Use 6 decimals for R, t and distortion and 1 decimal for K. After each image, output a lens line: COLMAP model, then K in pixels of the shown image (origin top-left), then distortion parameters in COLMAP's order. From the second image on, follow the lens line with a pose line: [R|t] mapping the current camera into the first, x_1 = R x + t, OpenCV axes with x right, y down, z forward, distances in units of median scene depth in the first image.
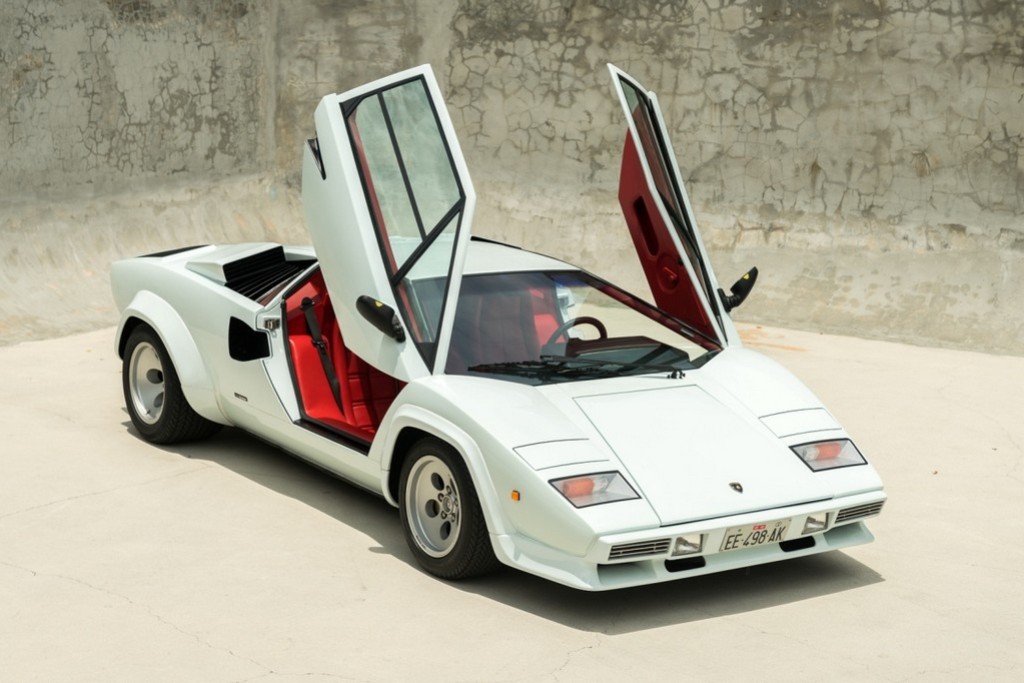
lens RADIAL K [[2041.6, 0, 547.6], [0, 2041.6, 338.4], [0, 0, 1]] dist [-0.000238, -0.000757]
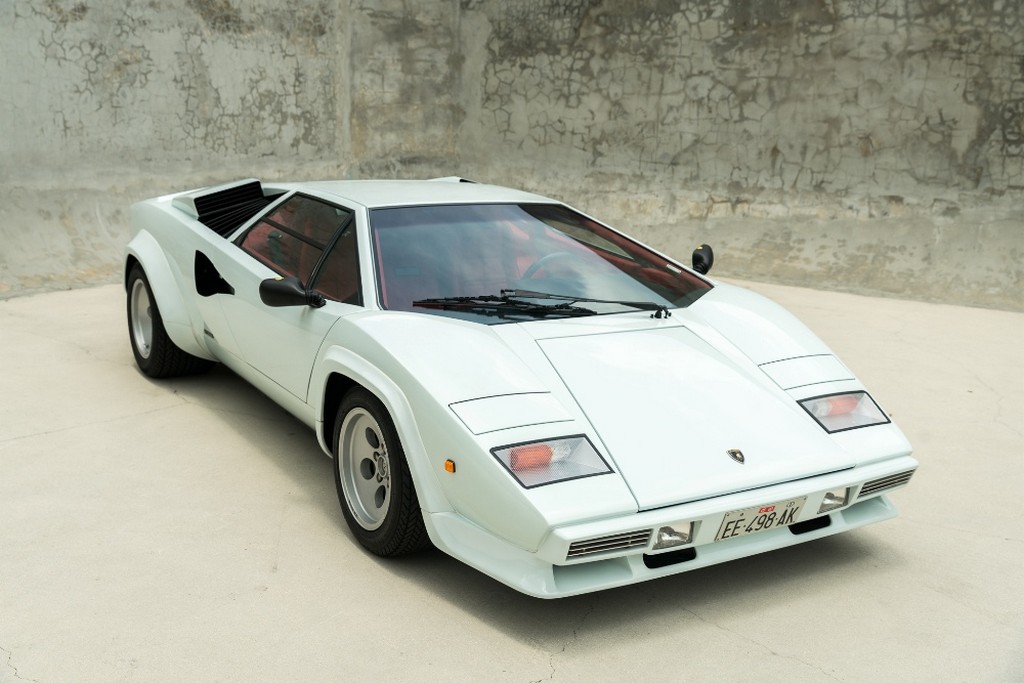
lens RADIAL K [[1139.9, 0, 496.3], [0, 1139.9, 345.2], [0, 0, 1]] dist [0.004189, 0.028081]
pose [[0.996964, 0.011579, -0.076998, 0.018239], [-0.008538, 0.999175, 0.039706, 0.007381], [0.077394, -0.038928, 0.996240, 0.303661]]
